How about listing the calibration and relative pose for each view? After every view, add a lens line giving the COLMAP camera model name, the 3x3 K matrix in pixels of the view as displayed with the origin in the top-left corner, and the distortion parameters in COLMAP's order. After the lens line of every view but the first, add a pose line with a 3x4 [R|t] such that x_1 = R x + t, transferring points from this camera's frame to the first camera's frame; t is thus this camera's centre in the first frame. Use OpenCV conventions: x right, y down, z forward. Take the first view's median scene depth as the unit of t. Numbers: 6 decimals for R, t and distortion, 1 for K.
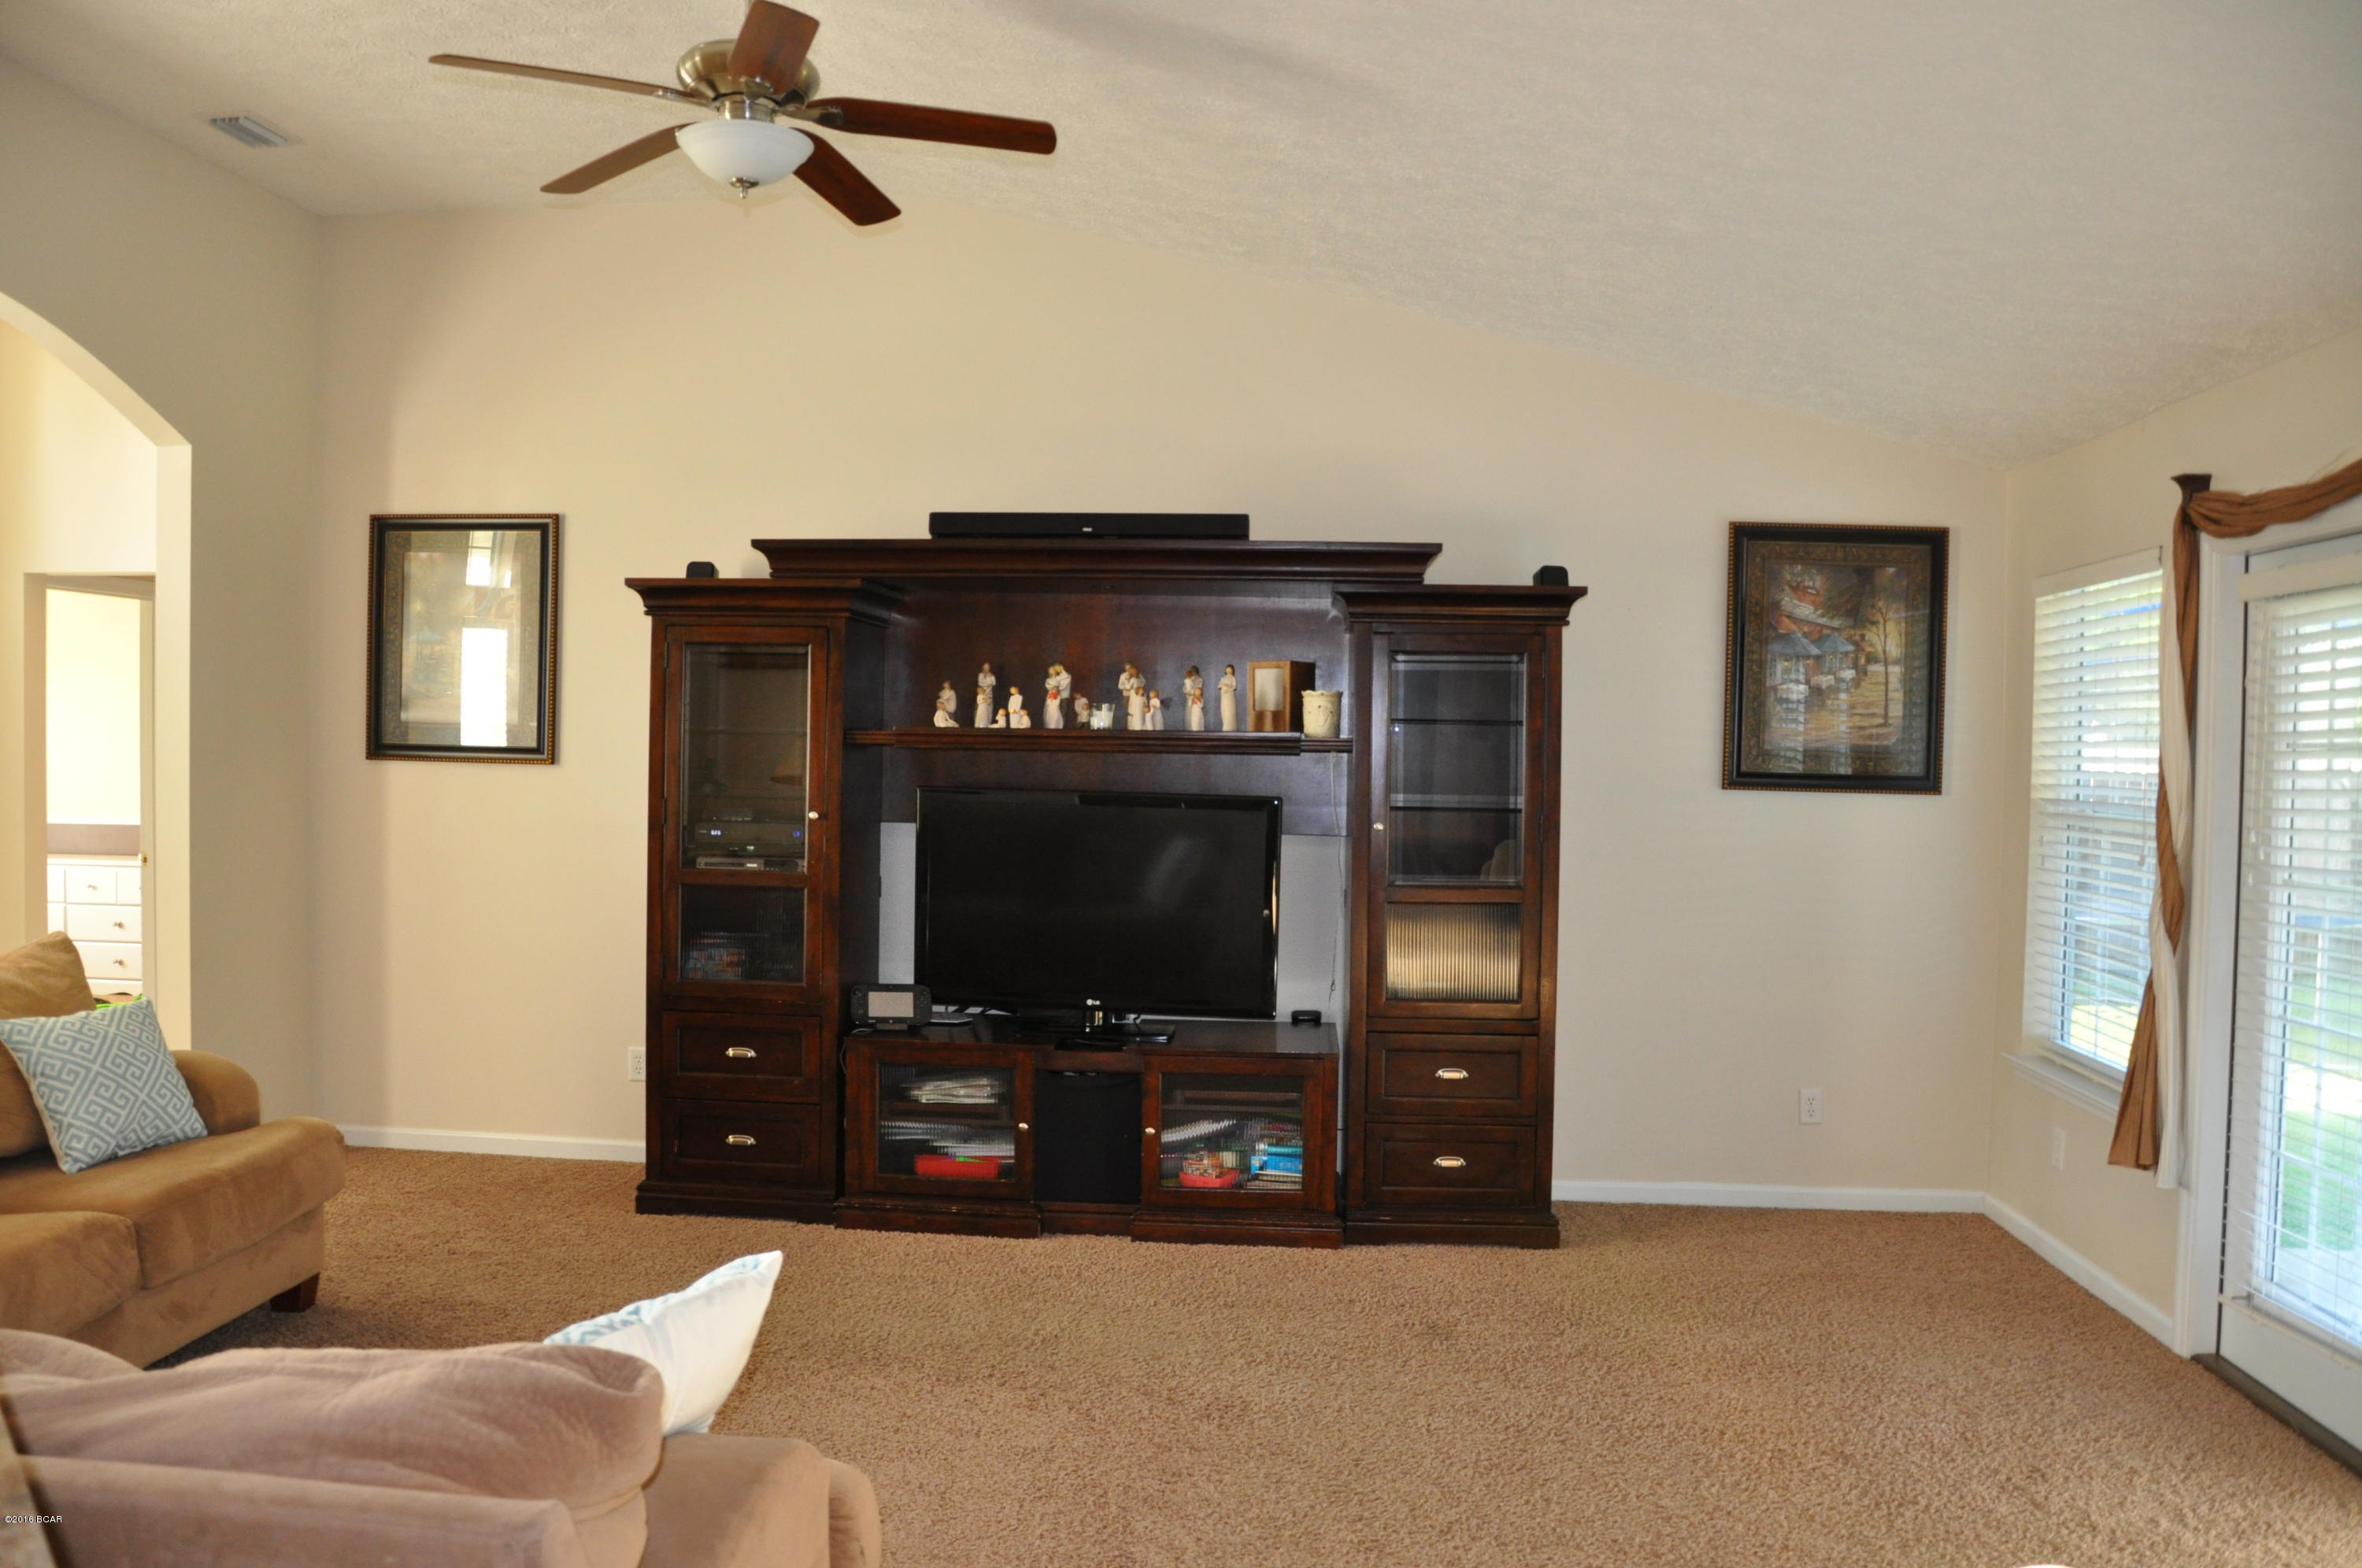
lens RADIAL K [[1816.3, 0, 1150.5], [0, 1816.3, 792.6], [0, 0, 1]] dist [-0.166830, 0.110610]
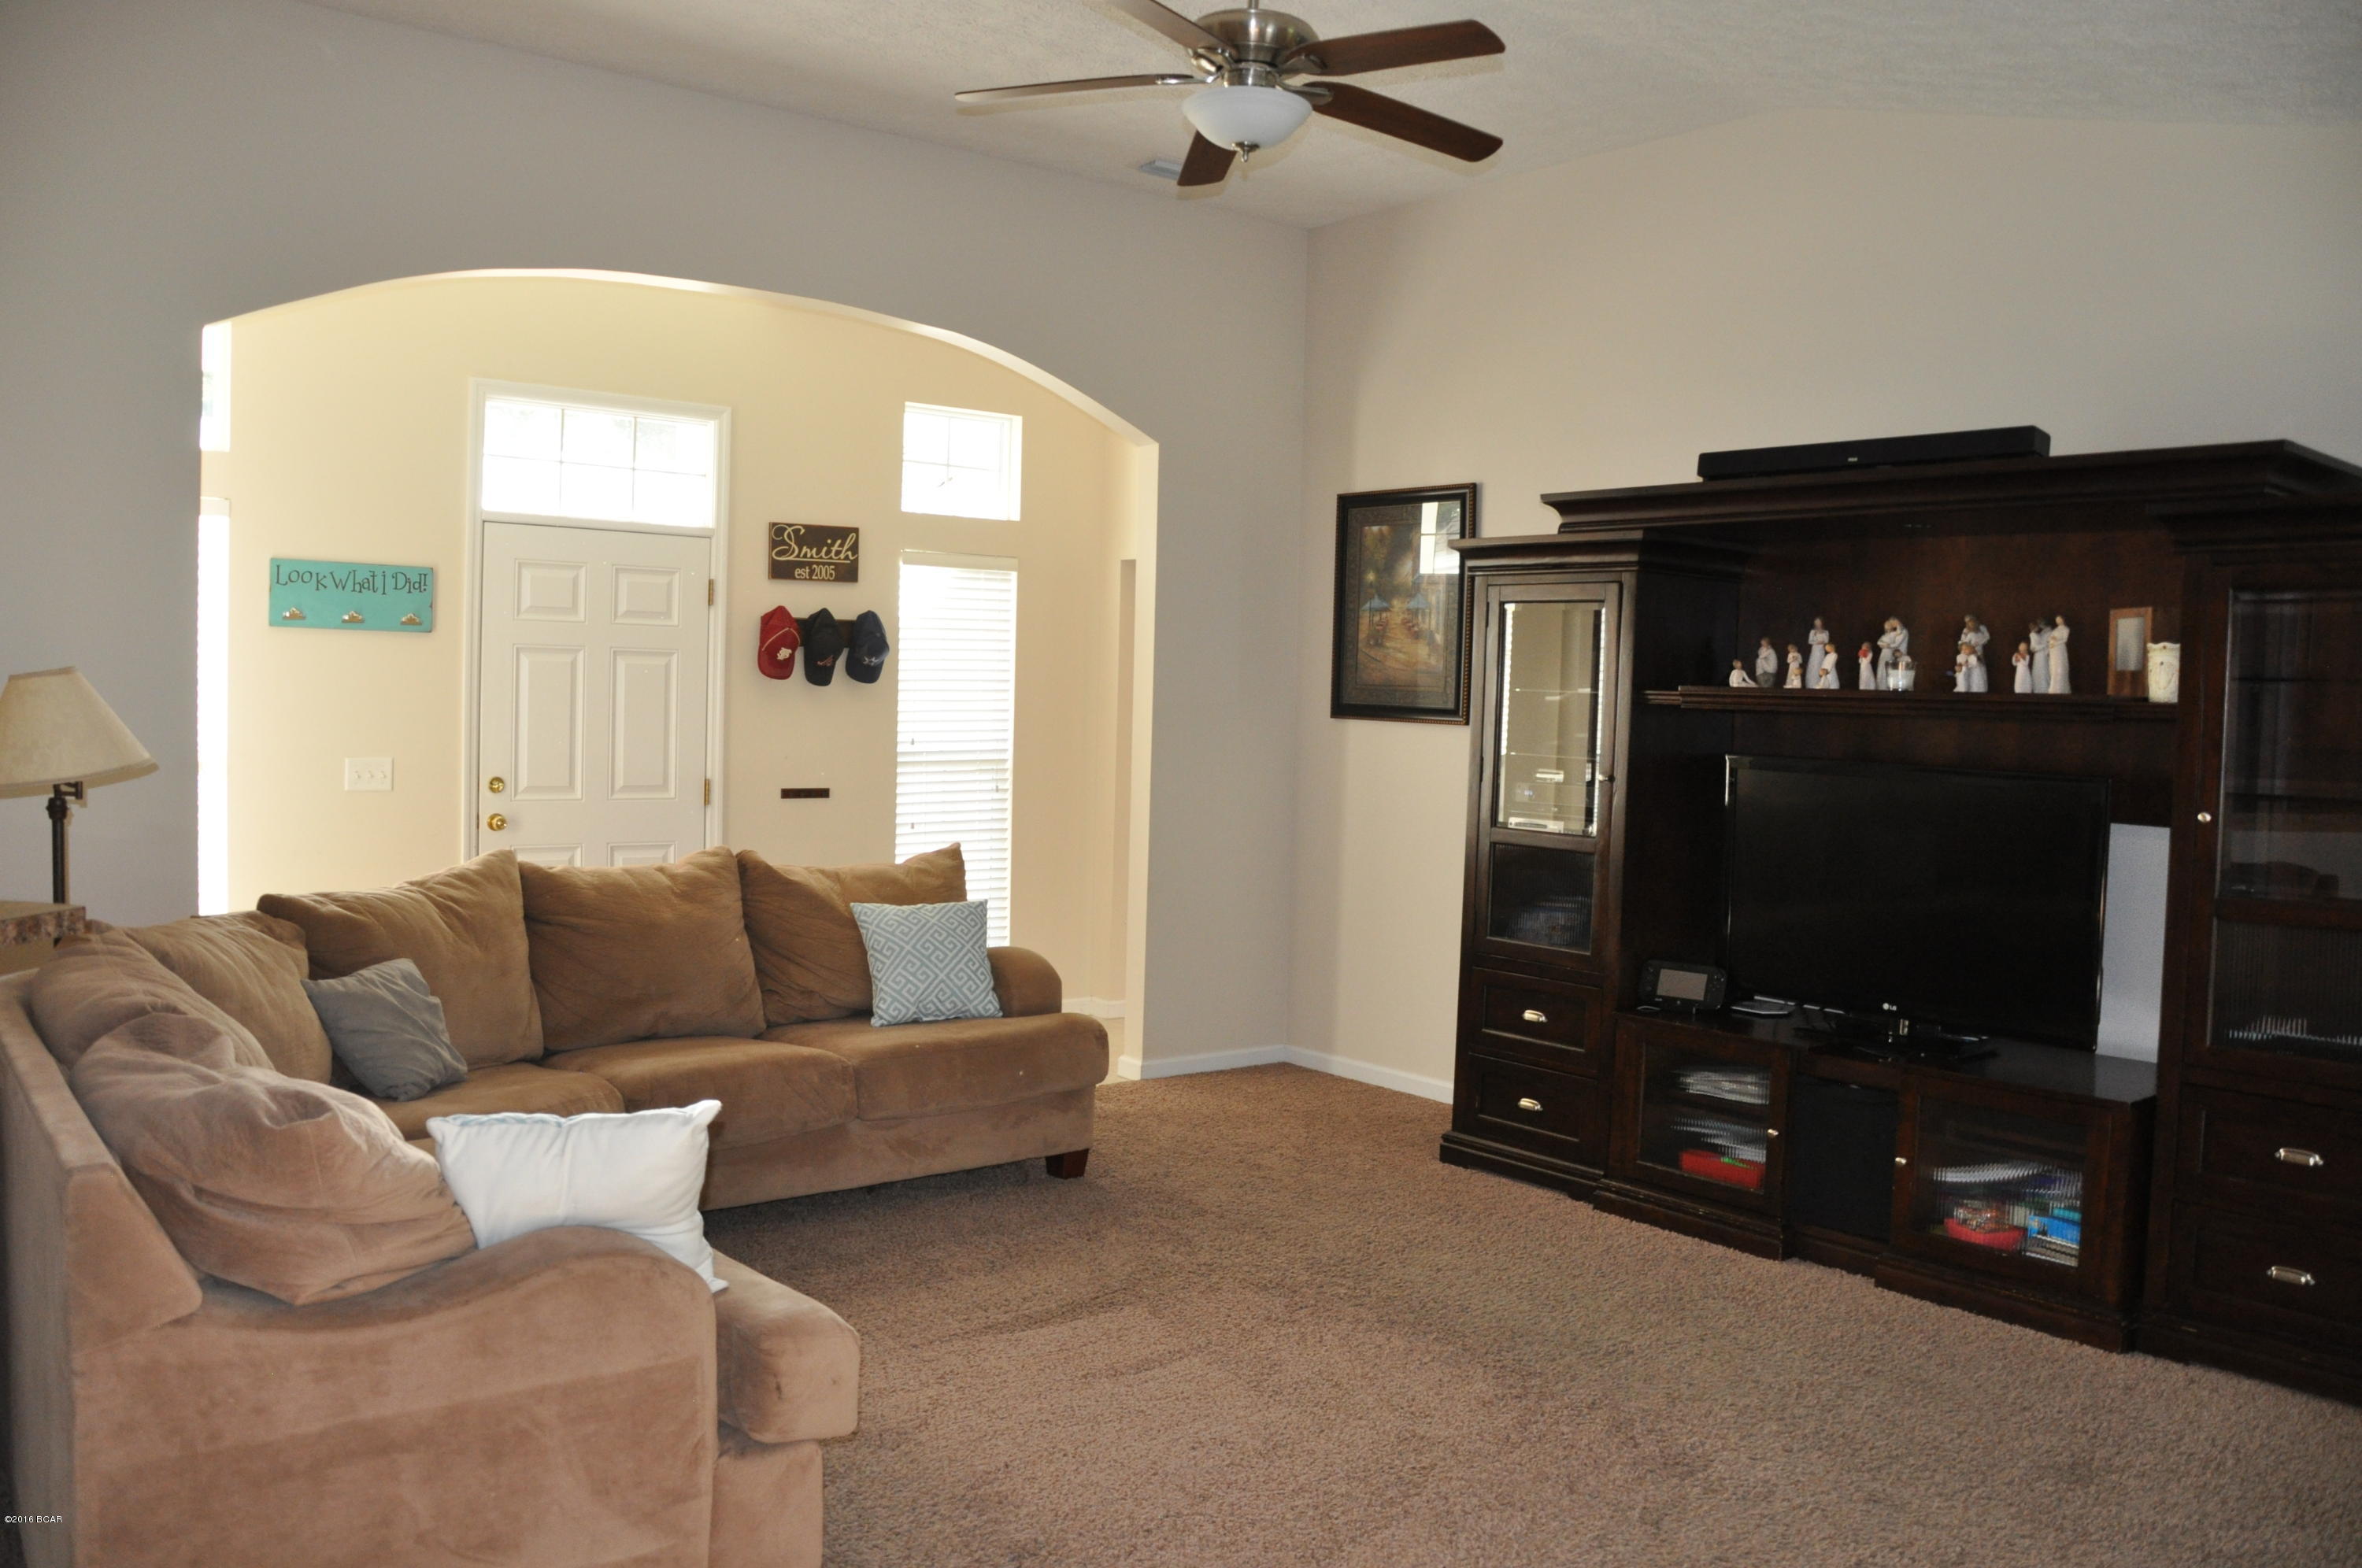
lens RADIAL K [[1822.4, 0, 1174.3], [0, 1822.4, 795.0], [0, 0, 1]] dist [-0.171033, 0.135791]
pose [[0.693172, 0.042270, -0.719531, 0.348760], [-0.038744, 0.999021, 0.021365, 0.009959], [0.719730, 0.013068, 0.694131, 0.169144]]
